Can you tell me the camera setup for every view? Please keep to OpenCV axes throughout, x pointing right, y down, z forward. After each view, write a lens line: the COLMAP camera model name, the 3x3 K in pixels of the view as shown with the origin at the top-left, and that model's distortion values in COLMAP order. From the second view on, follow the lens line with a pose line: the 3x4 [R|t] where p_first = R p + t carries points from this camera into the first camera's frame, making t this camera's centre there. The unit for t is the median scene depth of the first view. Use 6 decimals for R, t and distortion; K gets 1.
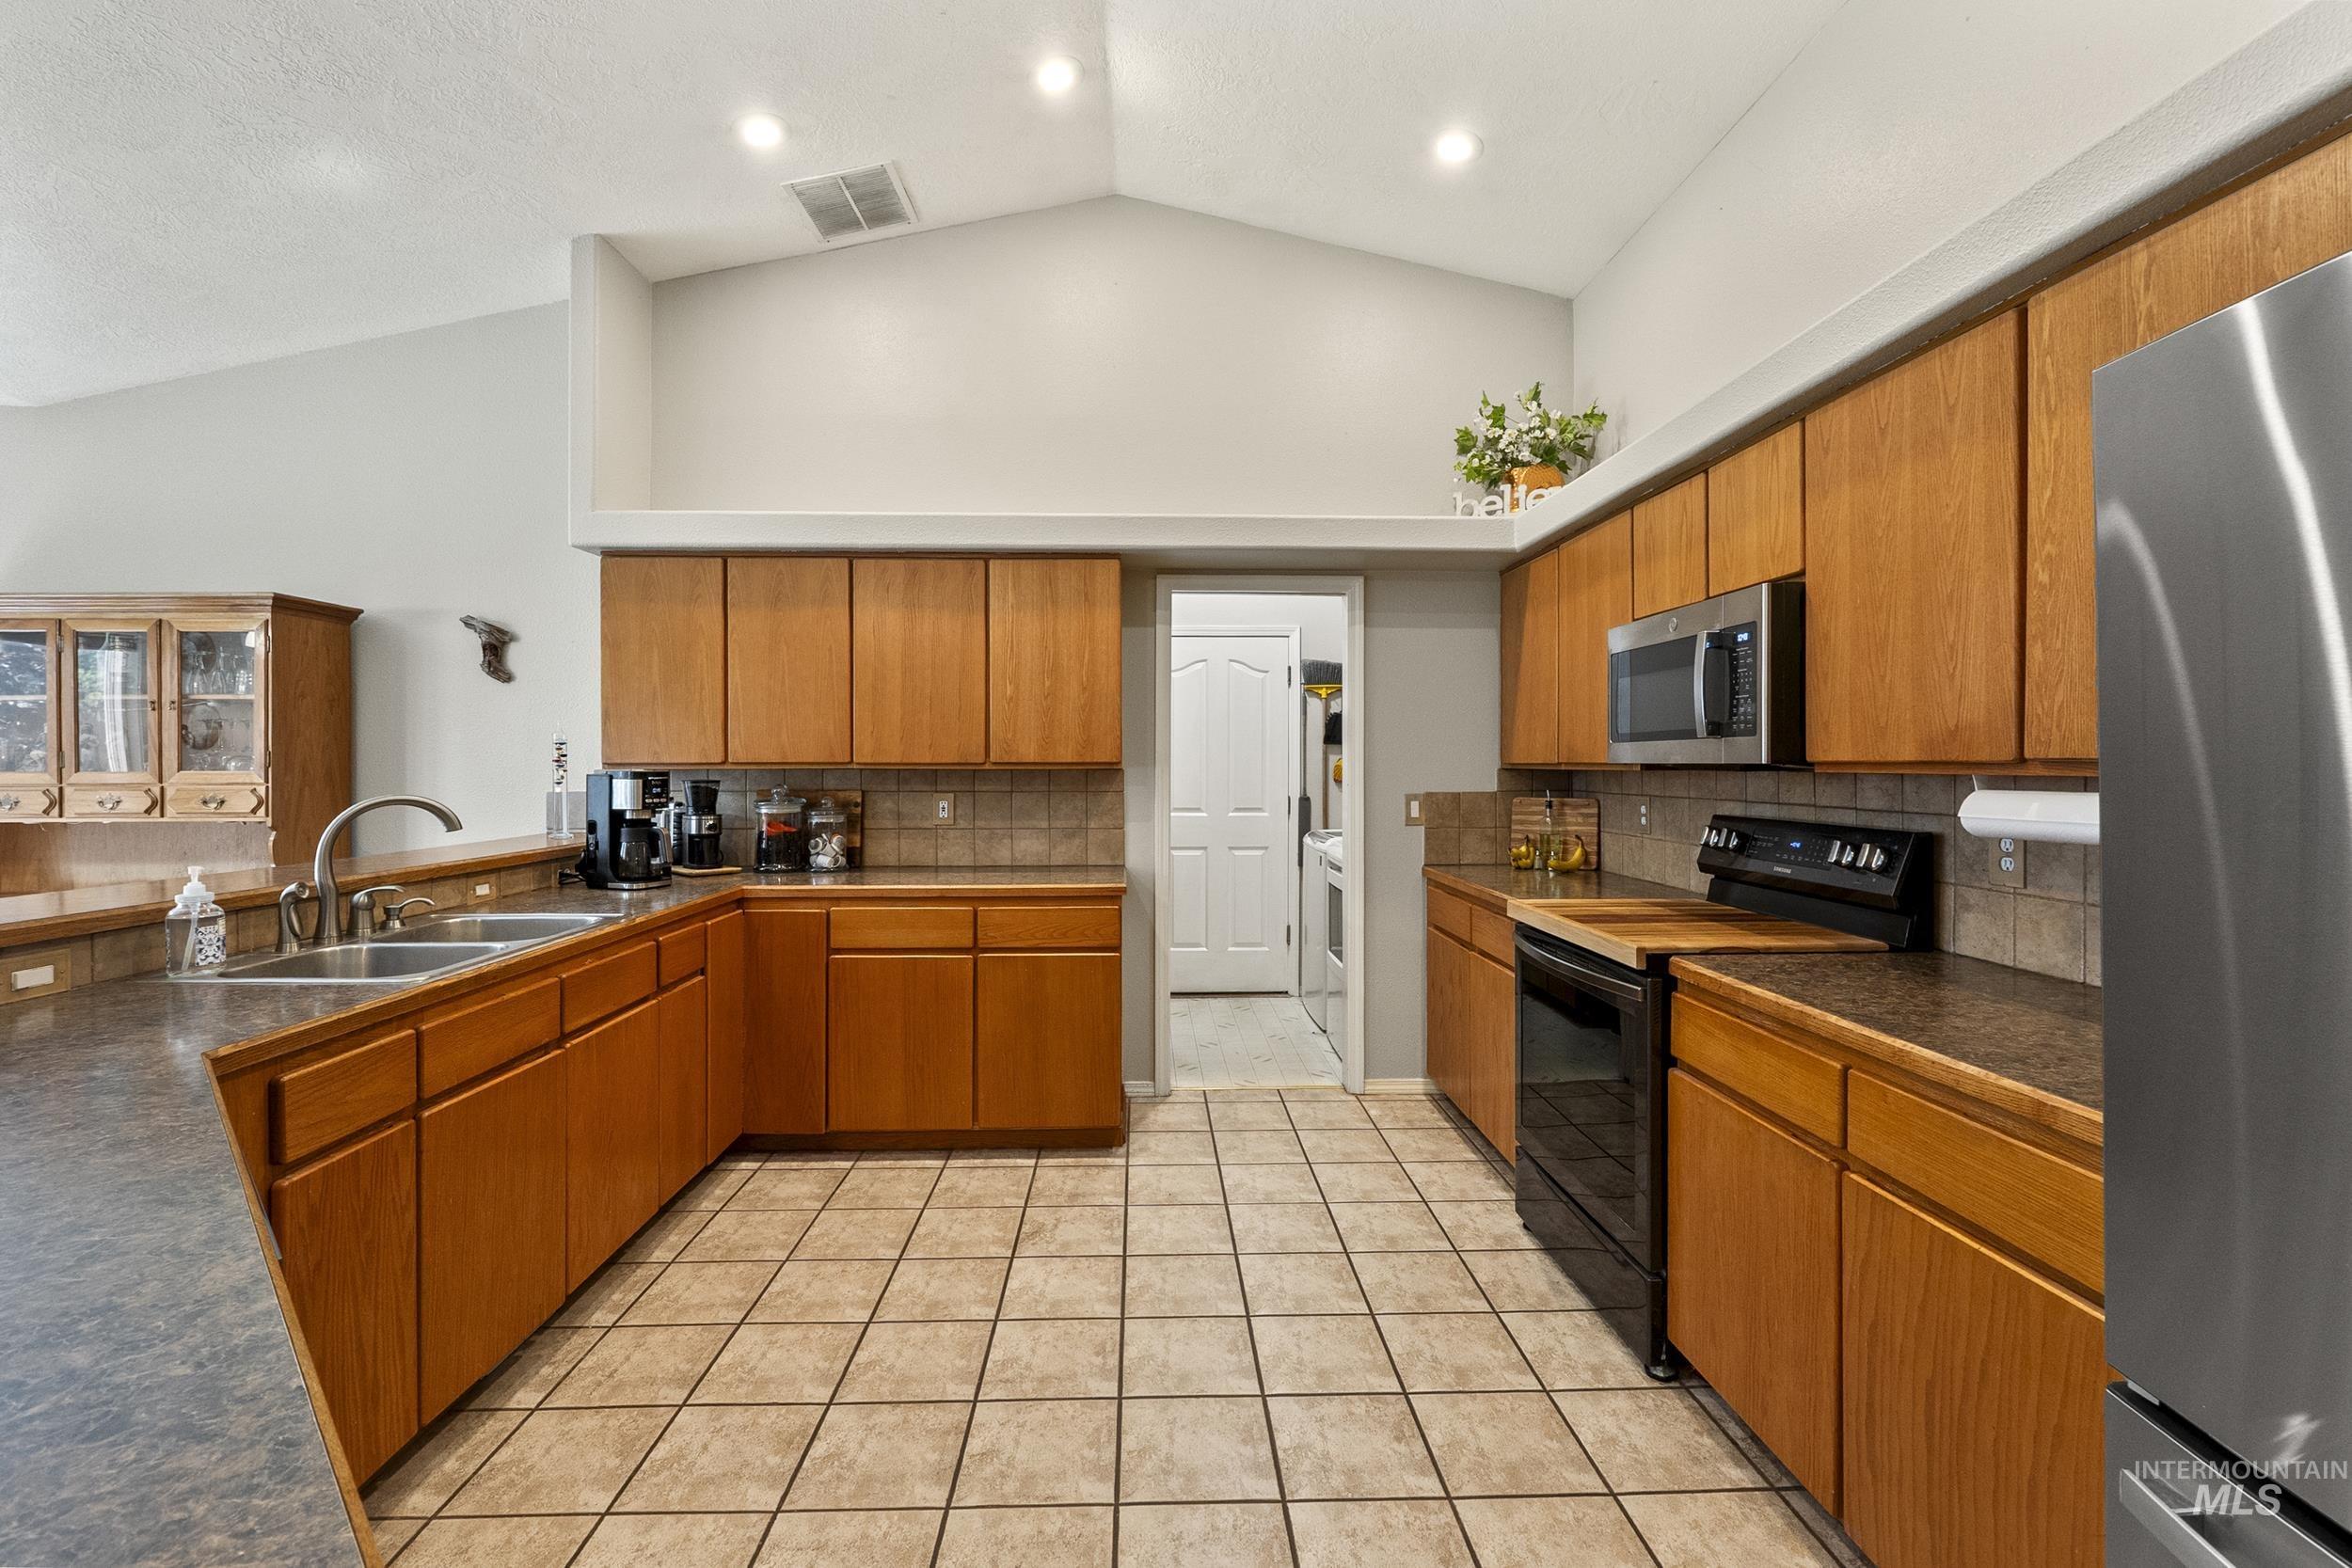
lens RADIAL K [[1005.4, 0, 1167.2], [0, 1005.4, 758.0], [0, 0, 1]] dist [-0.002994, -0.000163]
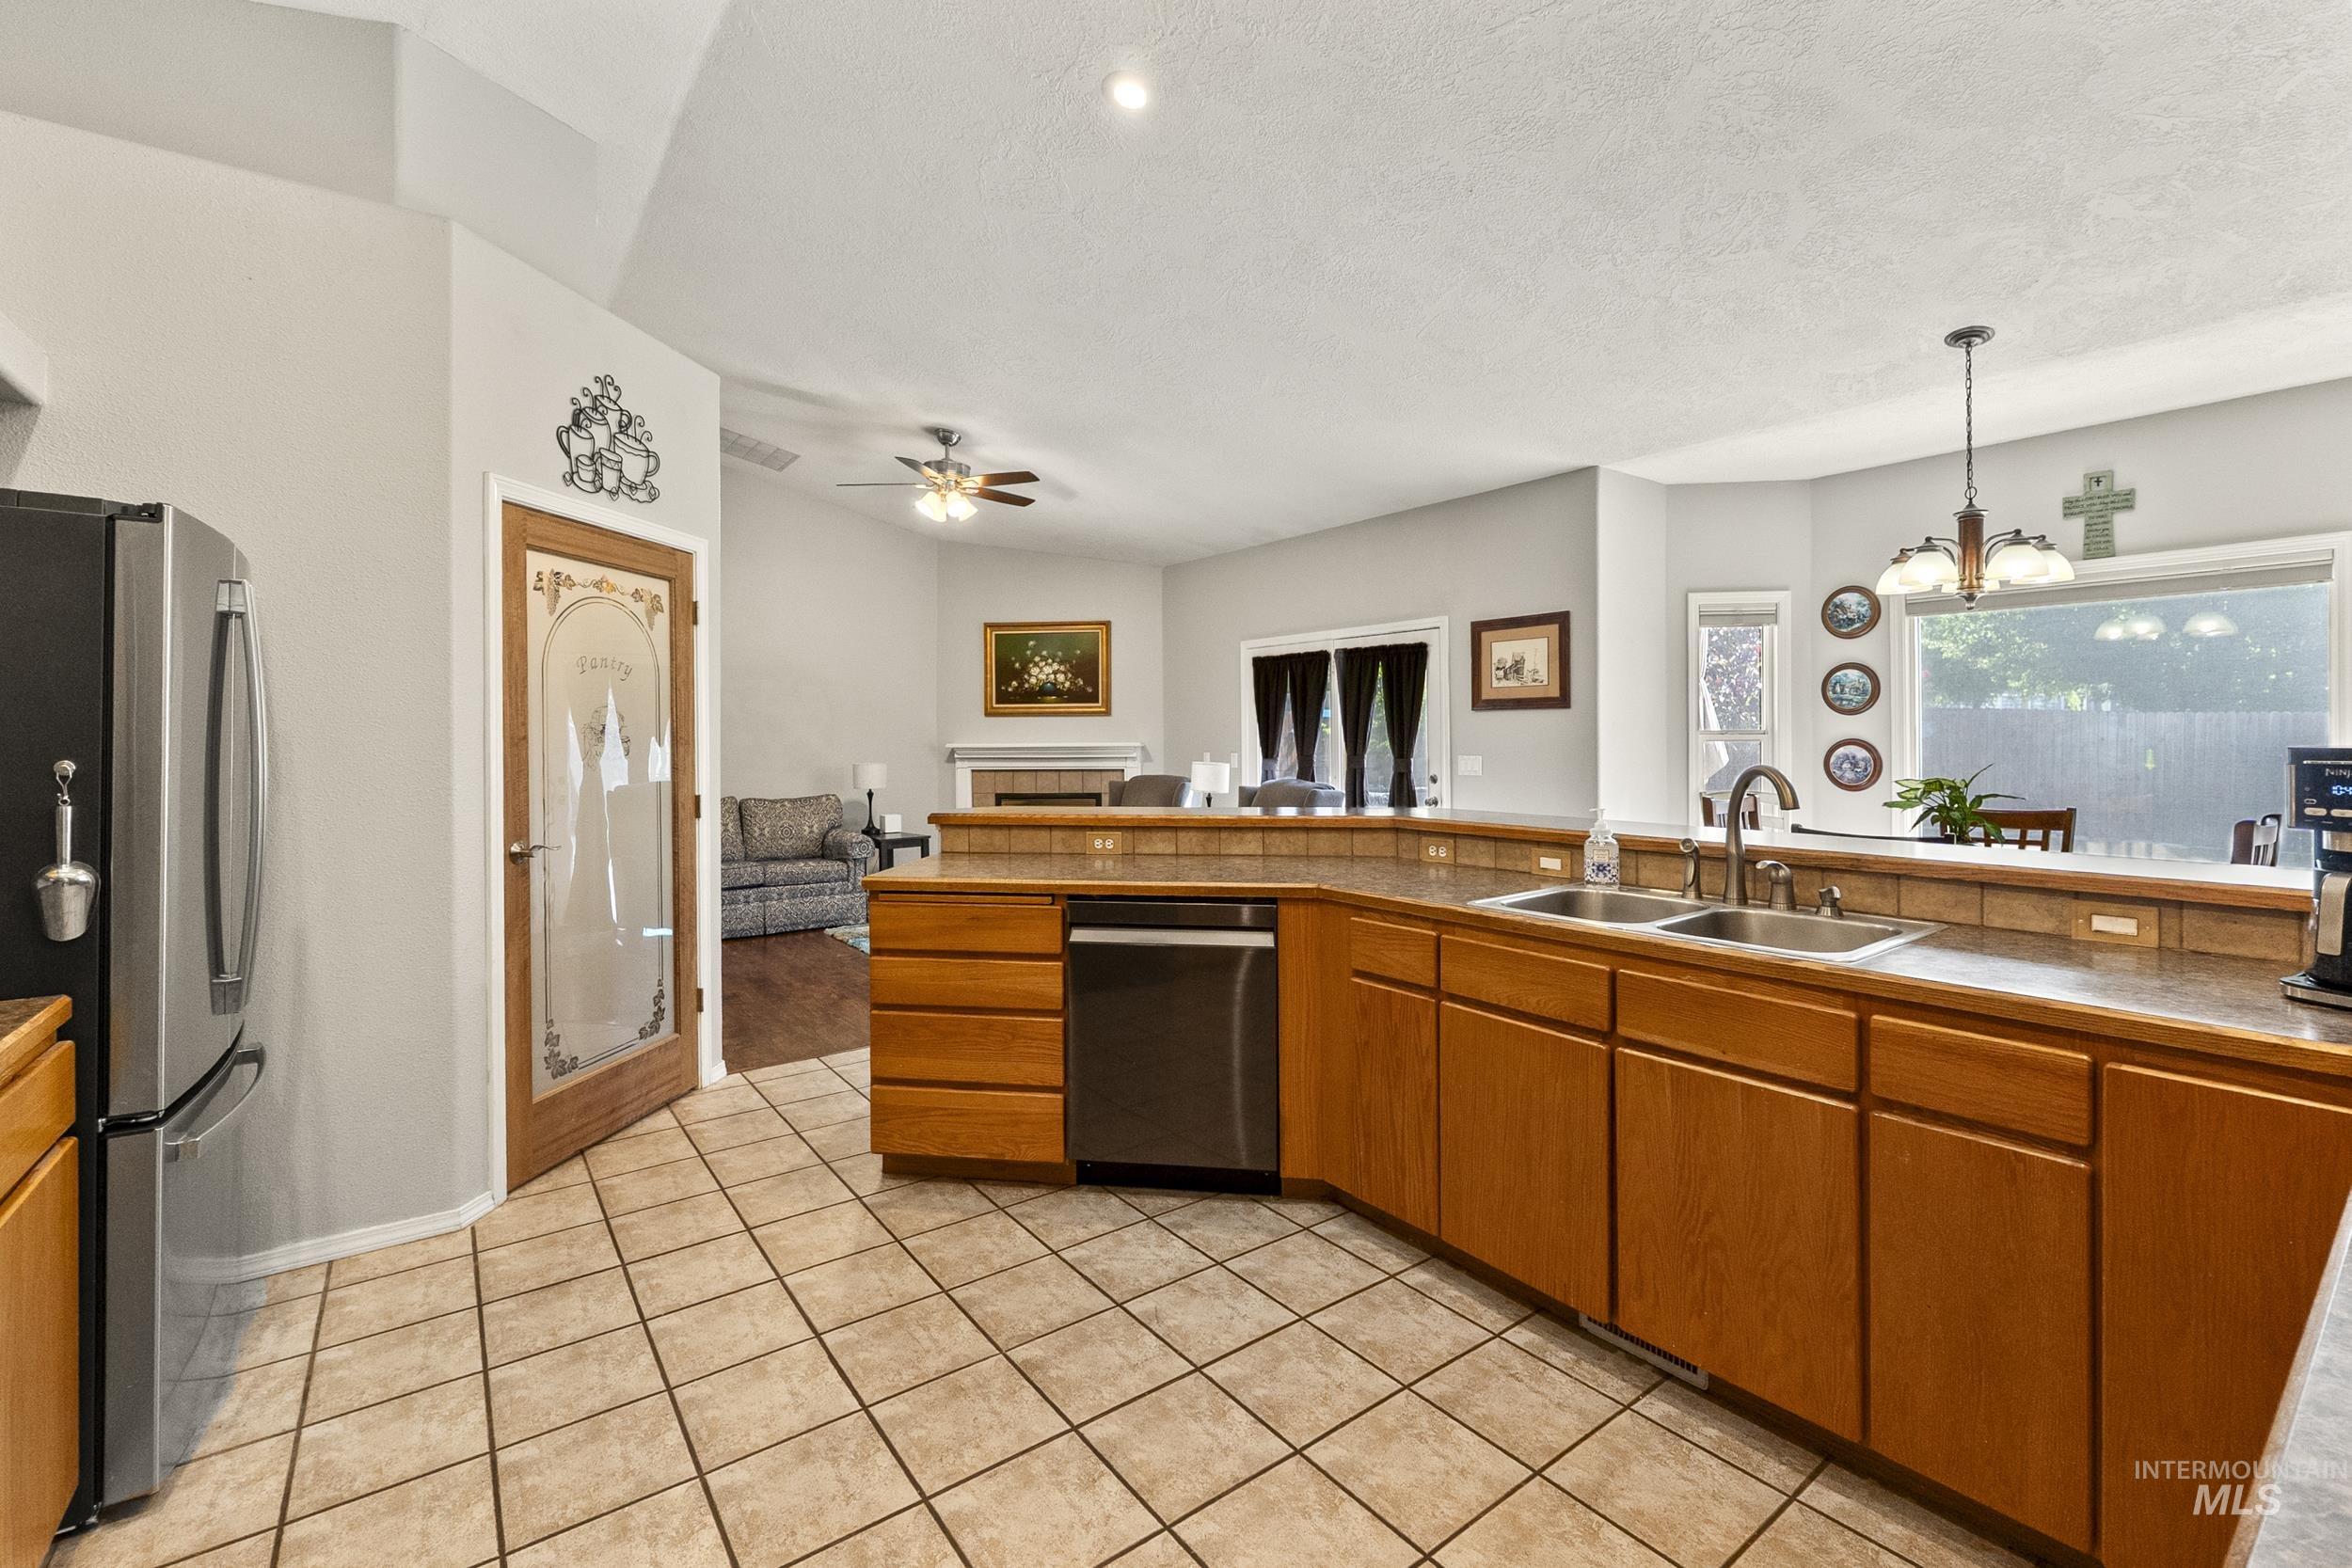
lens RADIAL K [[1005.4, 0, 1171.1], [0, 1005.4, 734.4], [0, 0, 1]] dist [-0.002994, -0.000163]
pose [[-0.820896, 0.006553, -0.571040, 0.149818], [0.010224, 0.999943, -0.003222, 0.003604], [0.570986, -0.008483, -0.820916, 0.954052]]
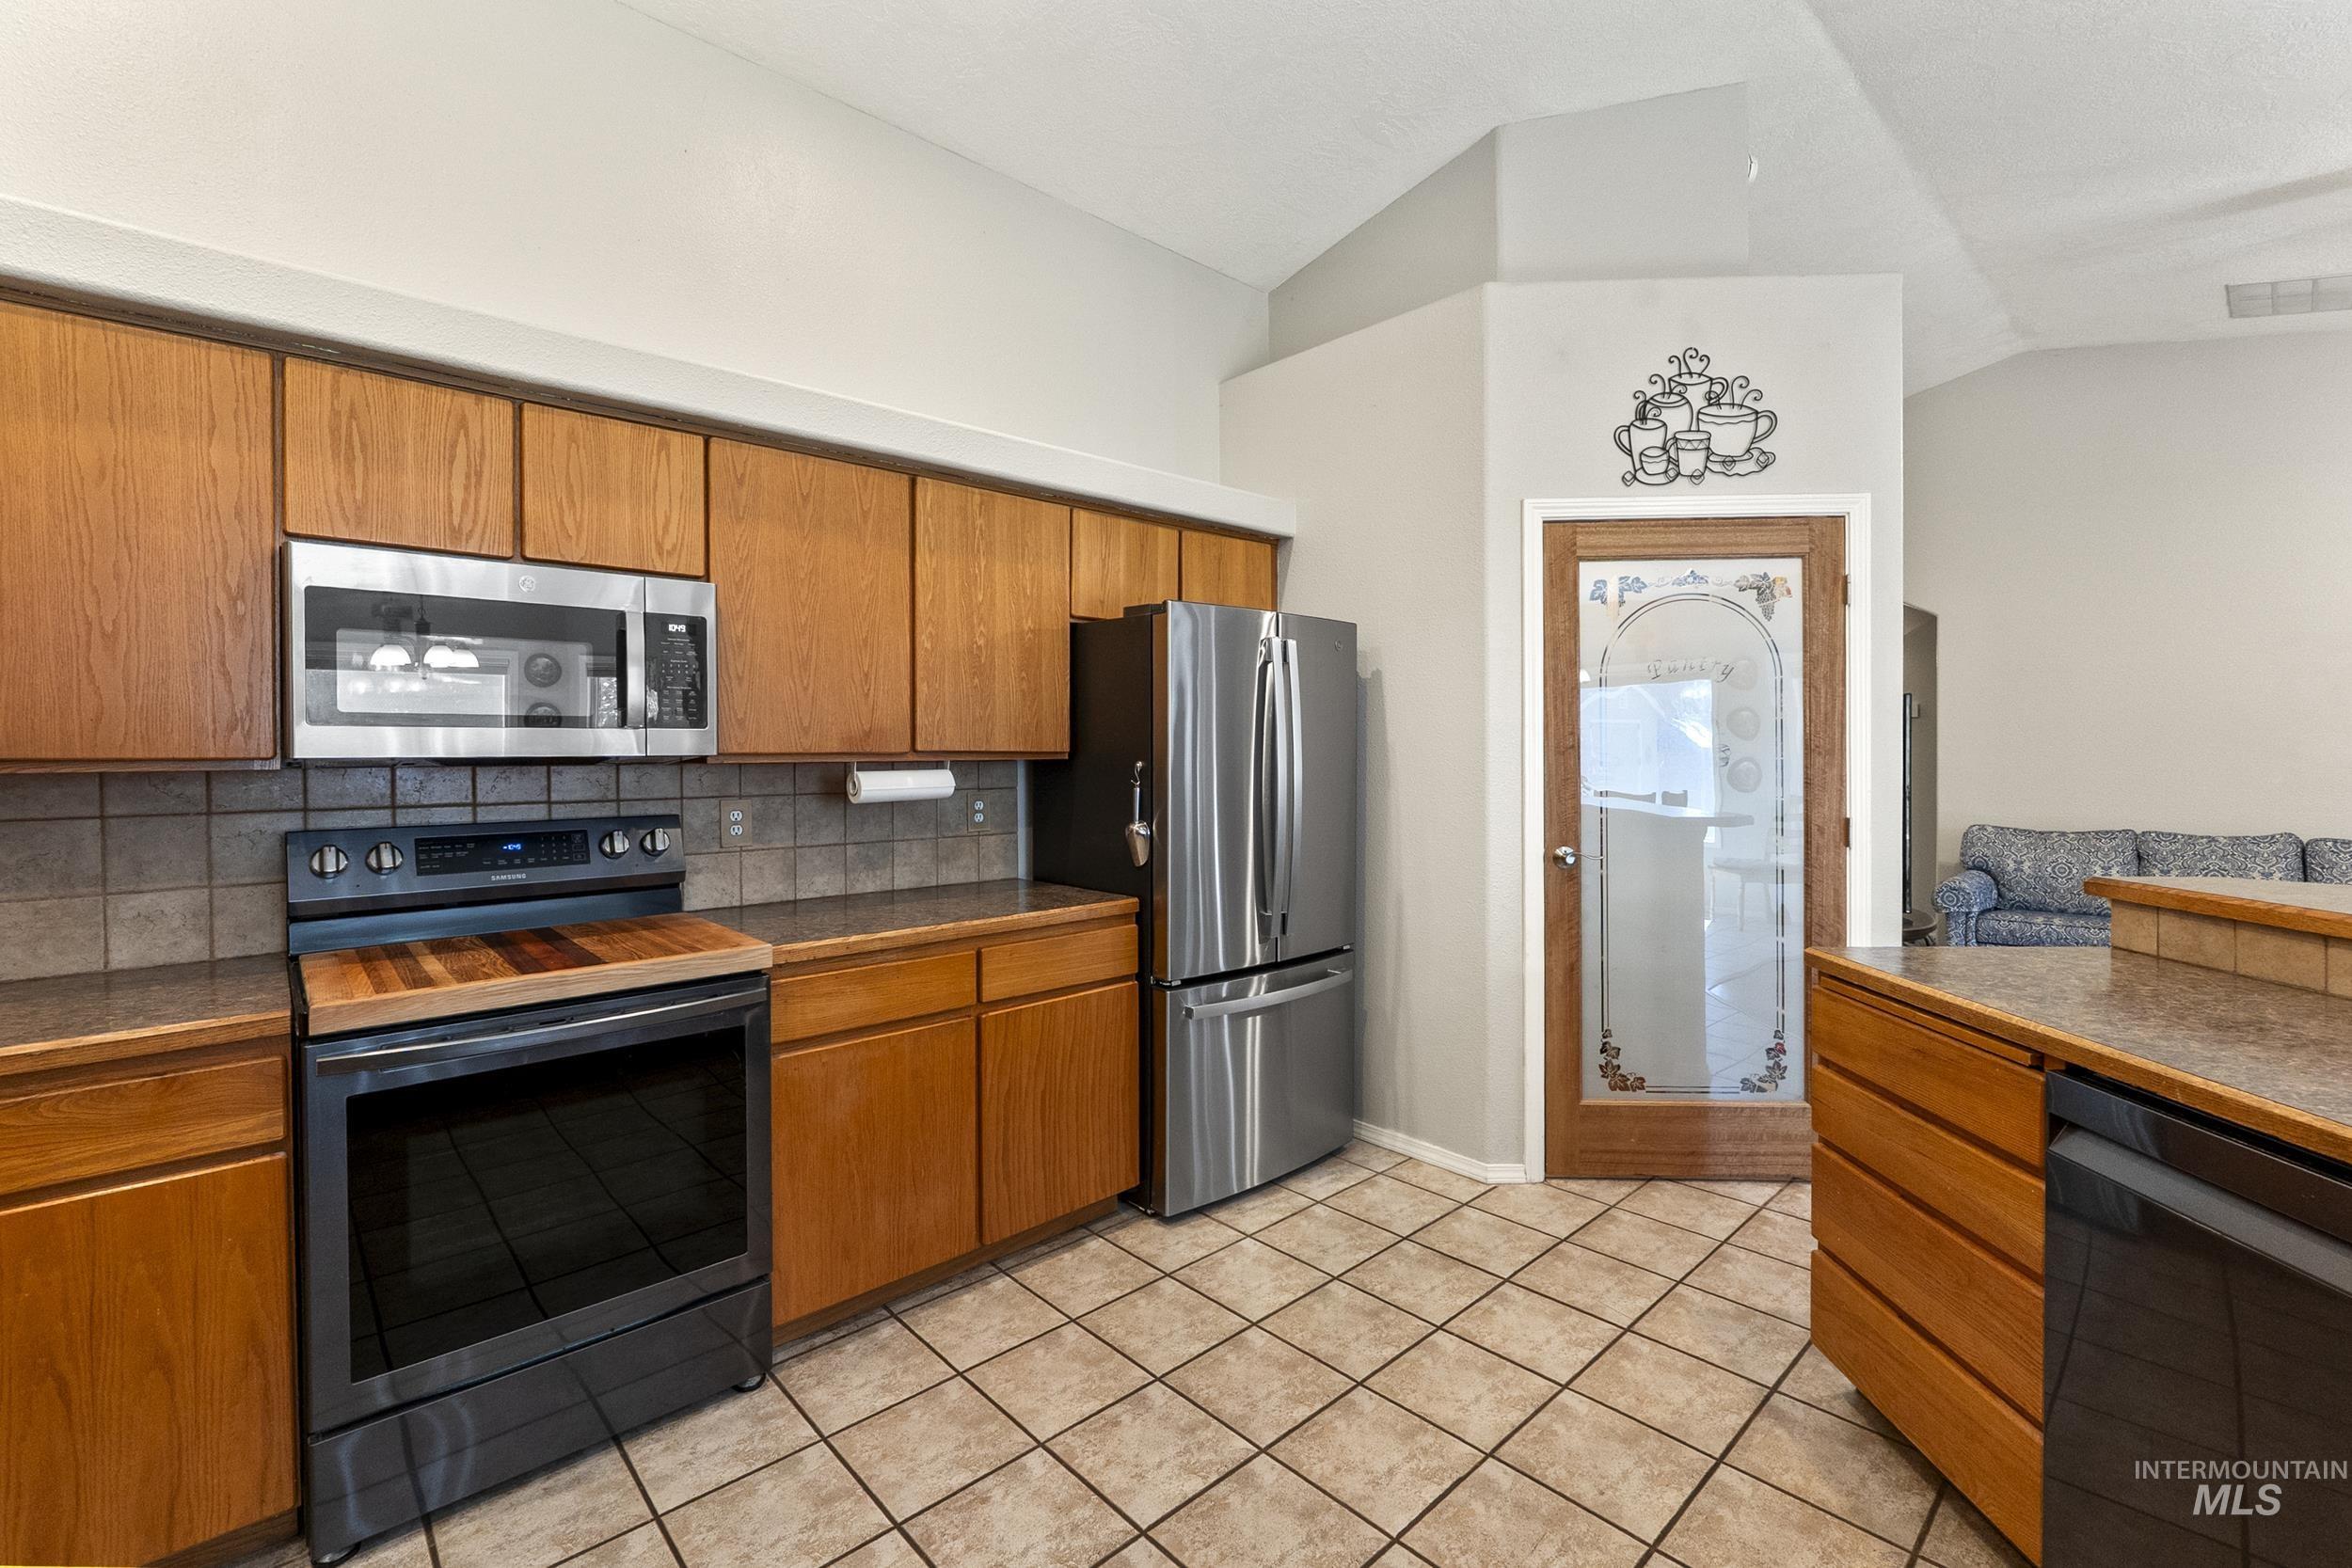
lens RADIAL K [[1005.4, 0, 1165.0], [0, 1005.4, 759.4], [0, 0, 1]] dist [-0.002994, -0.000163]
pose [[-0.653445, -0.001366, 0.756973, -0.301082], [0.003463, 0.999983, 0.004794, 0.003702], [-0.756966, 0.005754, -0.653428, 0.788827]]
